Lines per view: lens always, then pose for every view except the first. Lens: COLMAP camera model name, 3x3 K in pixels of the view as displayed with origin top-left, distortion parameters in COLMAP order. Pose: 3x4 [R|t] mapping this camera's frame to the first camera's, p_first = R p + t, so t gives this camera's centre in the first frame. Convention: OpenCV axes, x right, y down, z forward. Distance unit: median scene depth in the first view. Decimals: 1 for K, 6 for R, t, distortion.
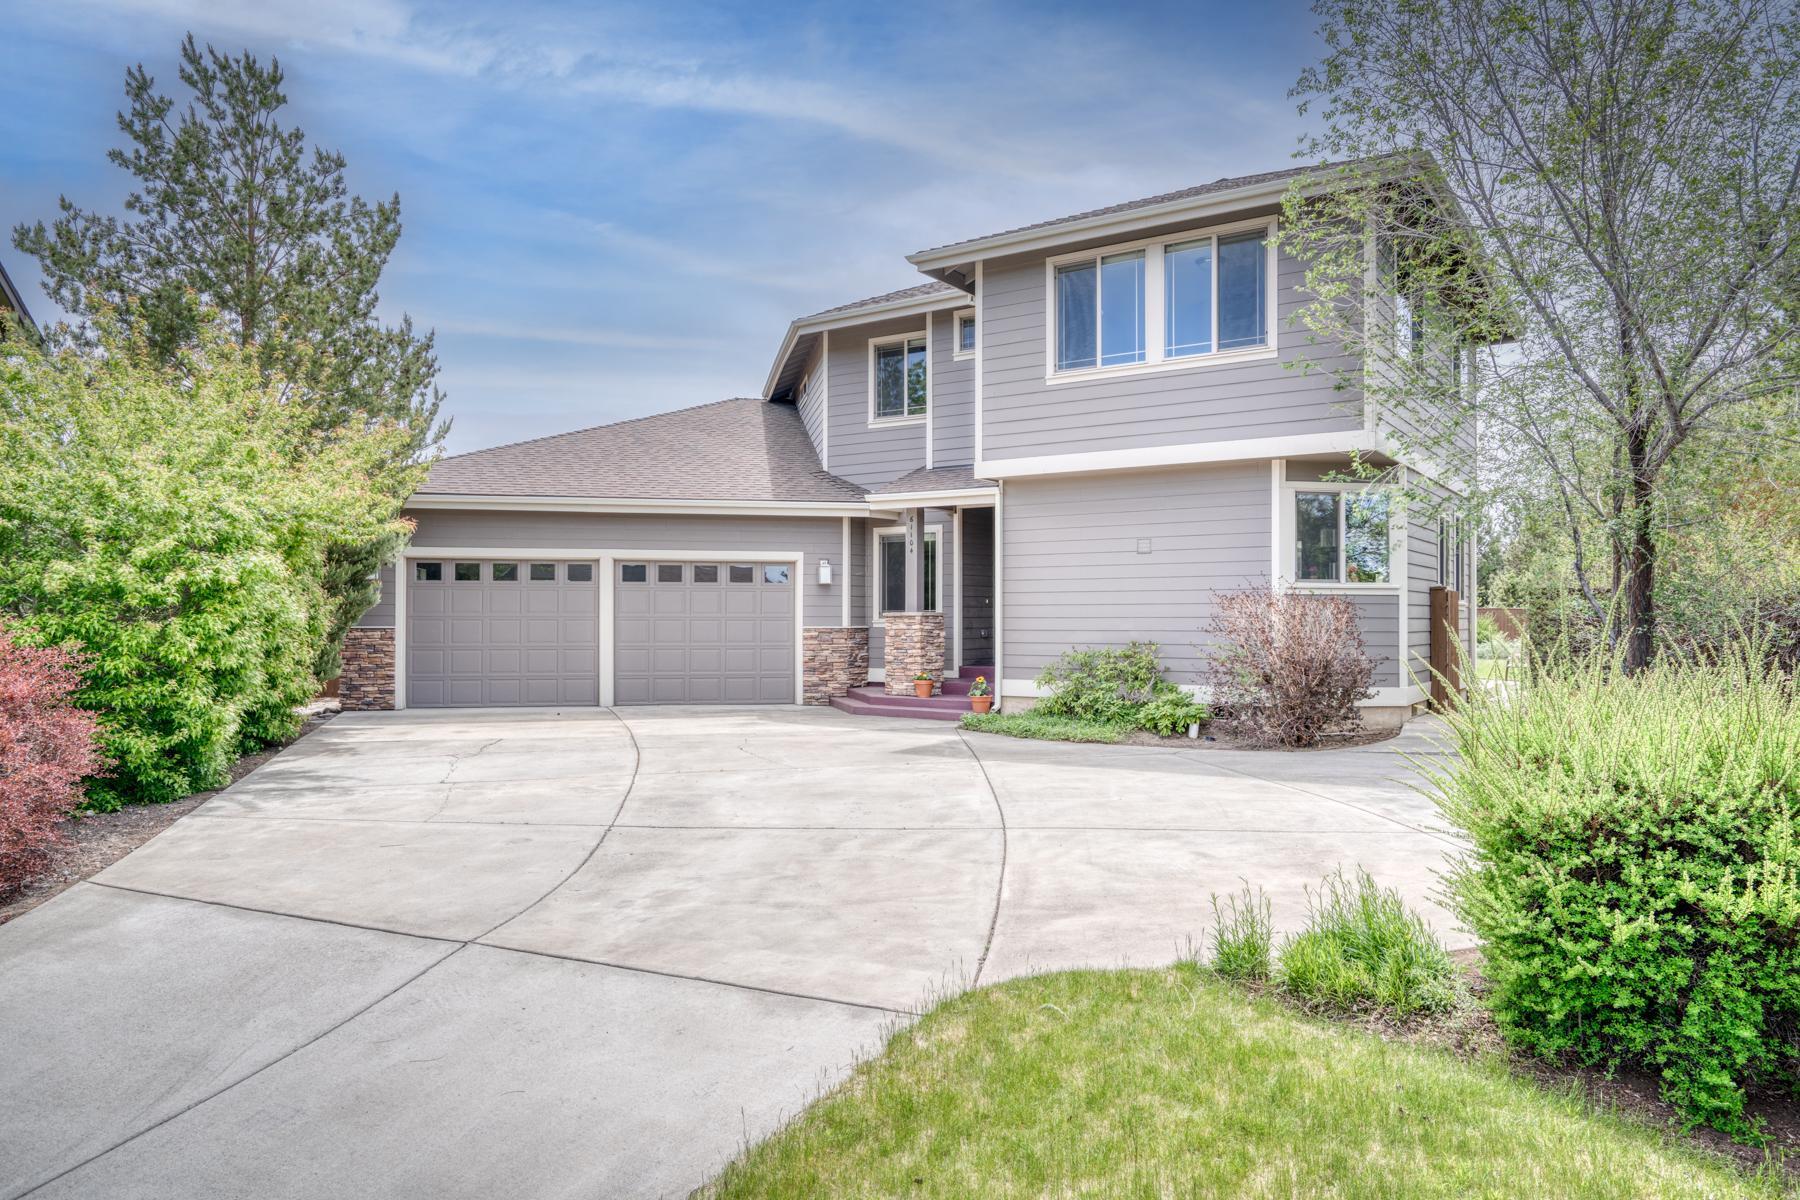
lens RADIAL K [[1167.5, 0, 903.4], [0, 1167.5, 605.9], [0, 0, 1]] dist [0.003092, 0.000041]
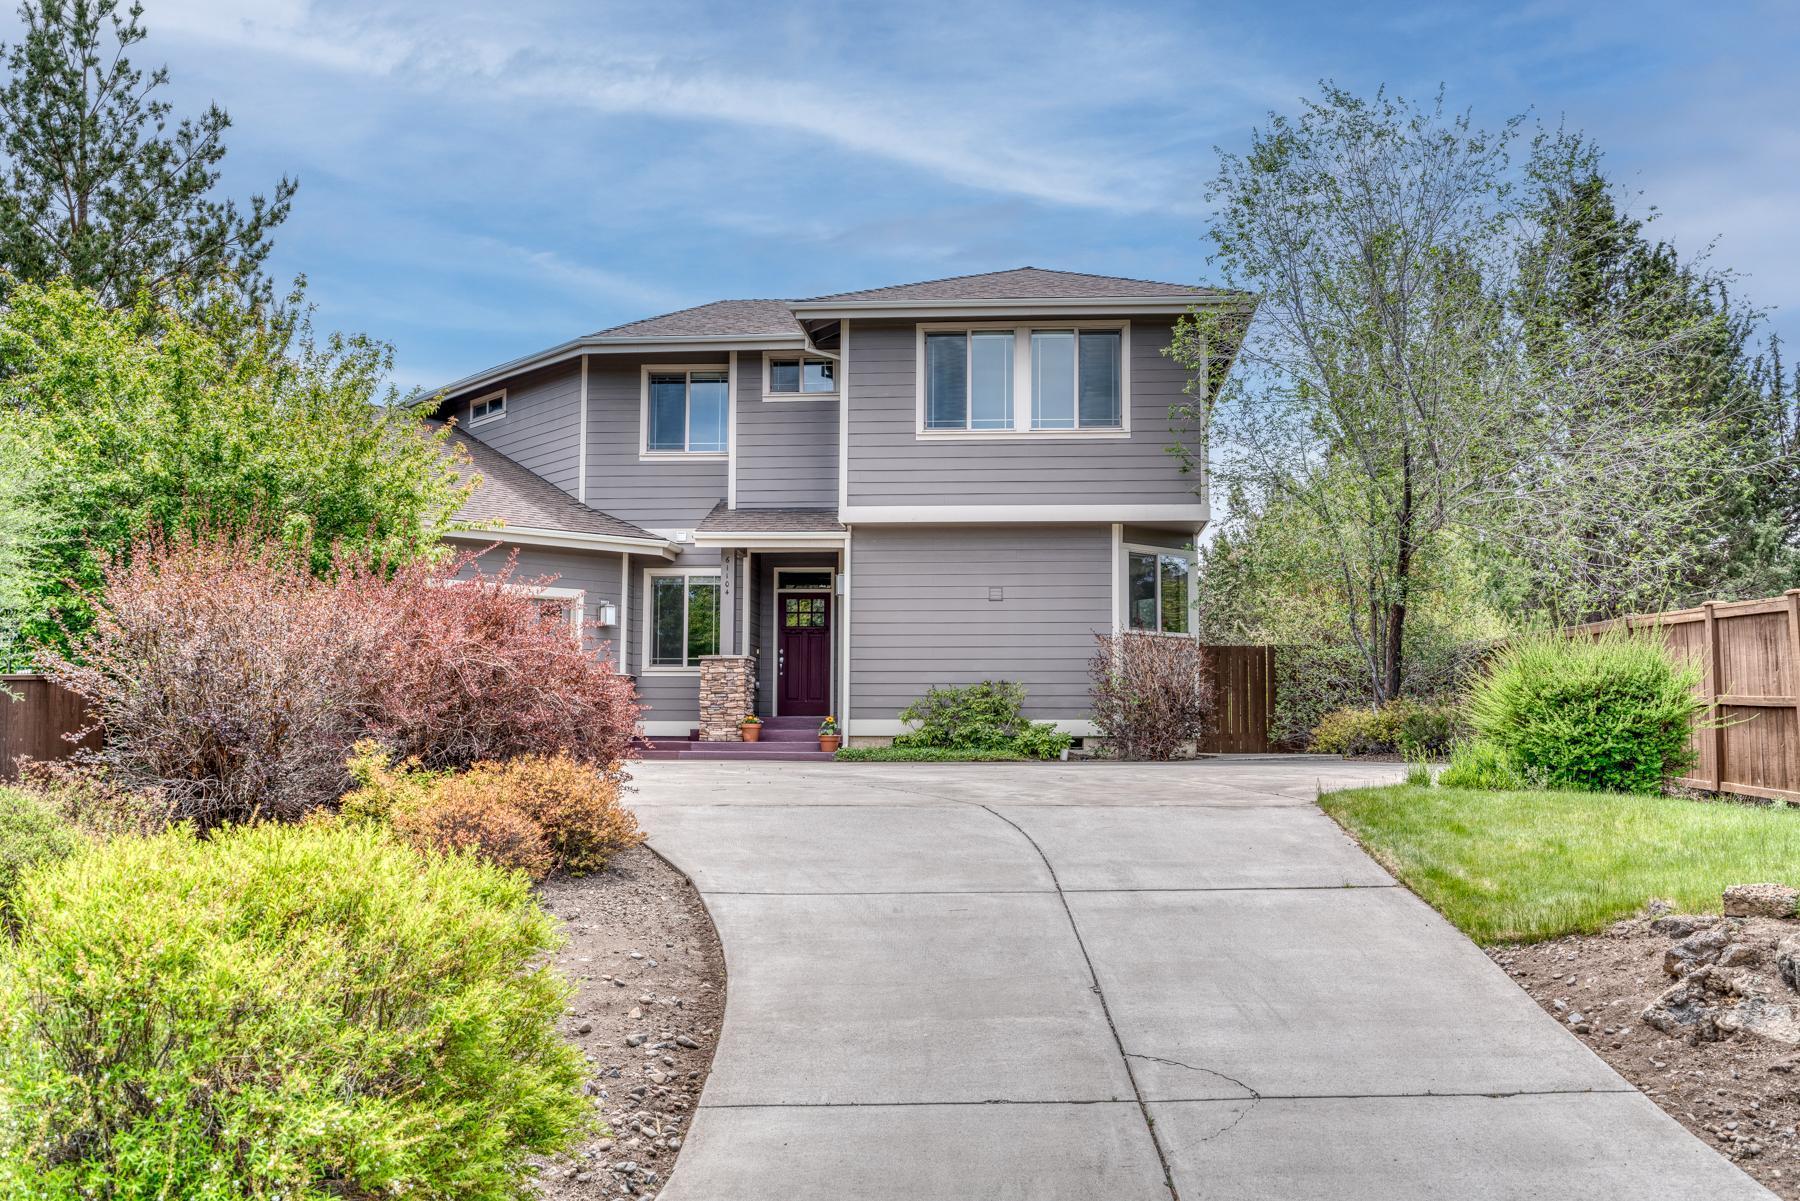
lens RADIAL K [[1820.3, 0, 897.2], [0, 1820.3, 597.0], [0, 0, 1]] dist [-0.001850, 0.000000]
pose [[0.868076, 0.047333, 0.494169, -0.615142], [-0.007853, 0.996629, -0.081666, 0.078579], [-0.496369, 0.067011, 0.865522, -0.370405]]
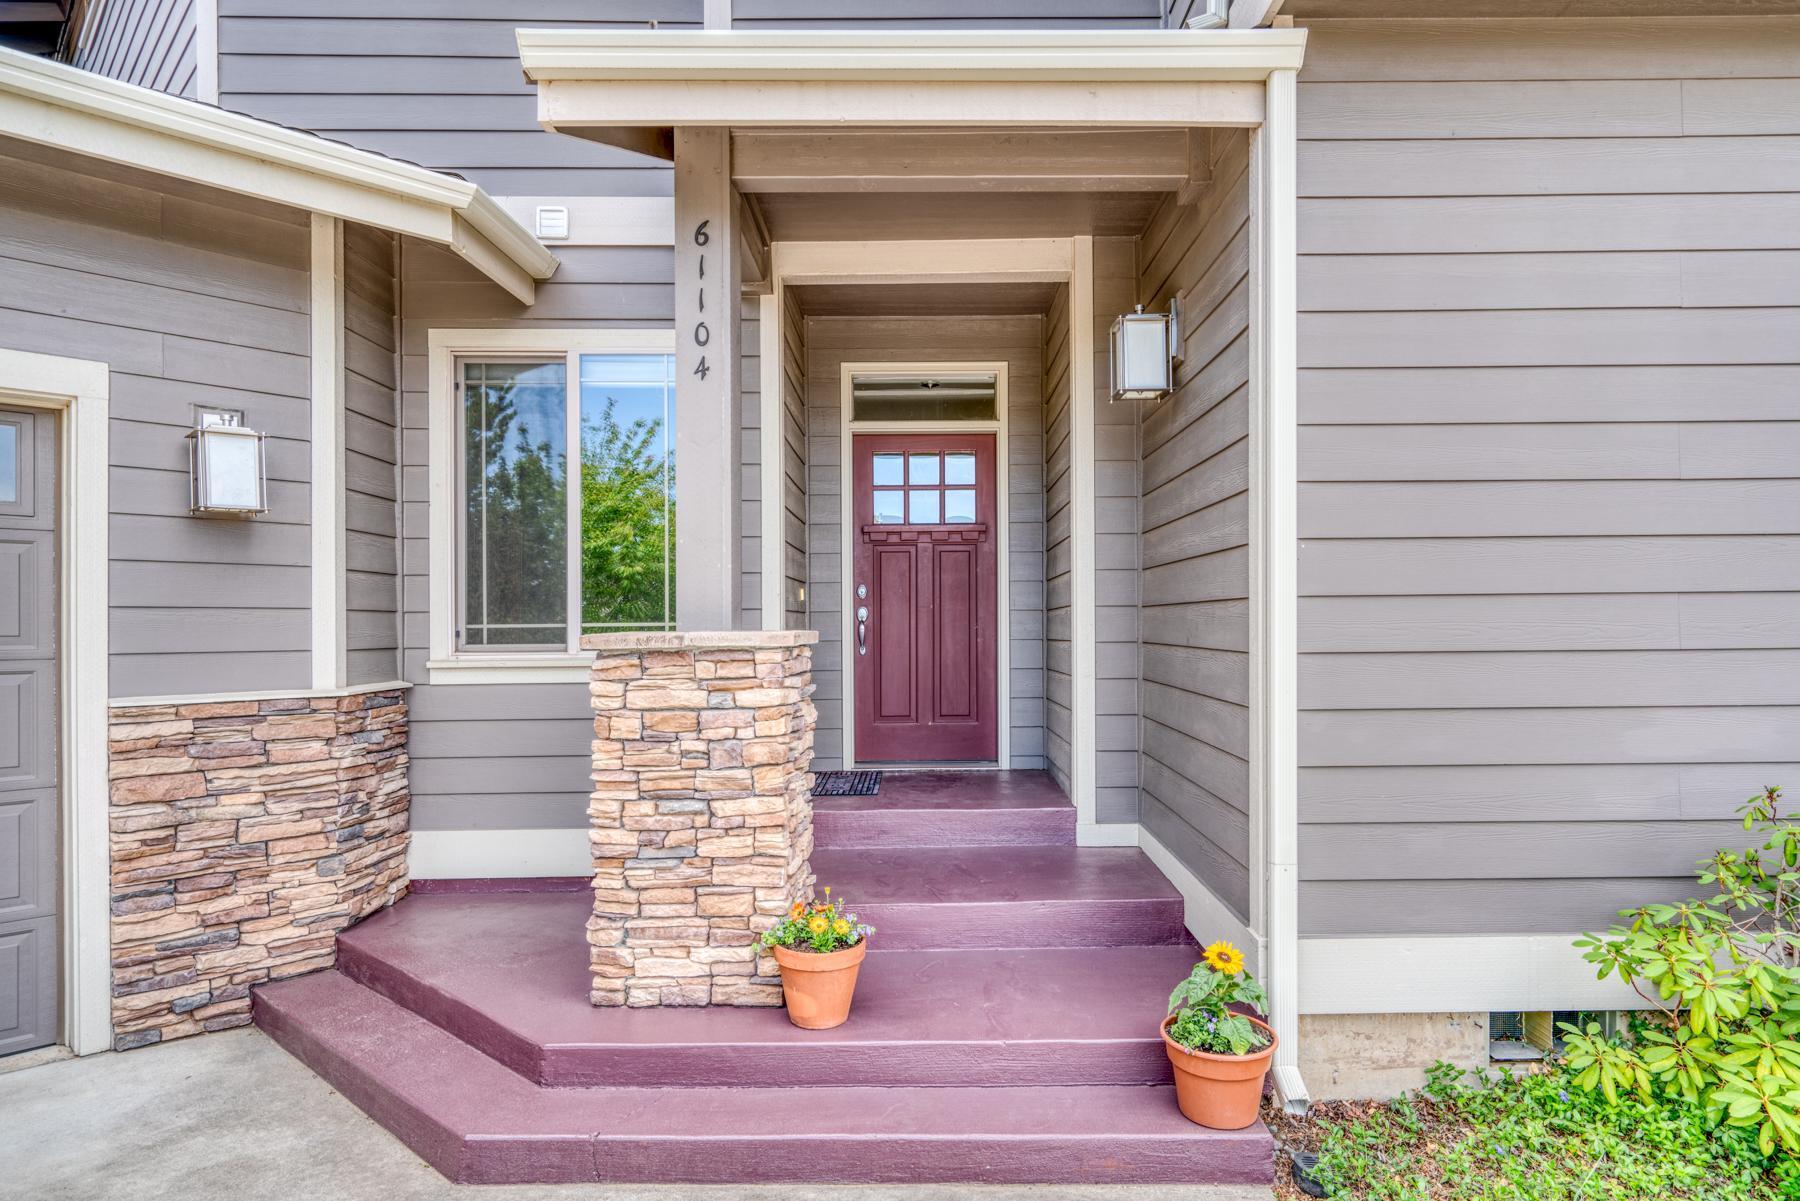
lens RADIAL K [[986.1, 0, 906.6], [0, 986.1, 611.5], [0, 0, 1]] dist [-0.005924, -0.000643]
pose [[0.822184, -0.001746, 0.569219, -0.072671], [0.003217, 0.999994, -0.001579, 0.001923], [-0.569212, 0.003130, 0.822185, 0.816252]]
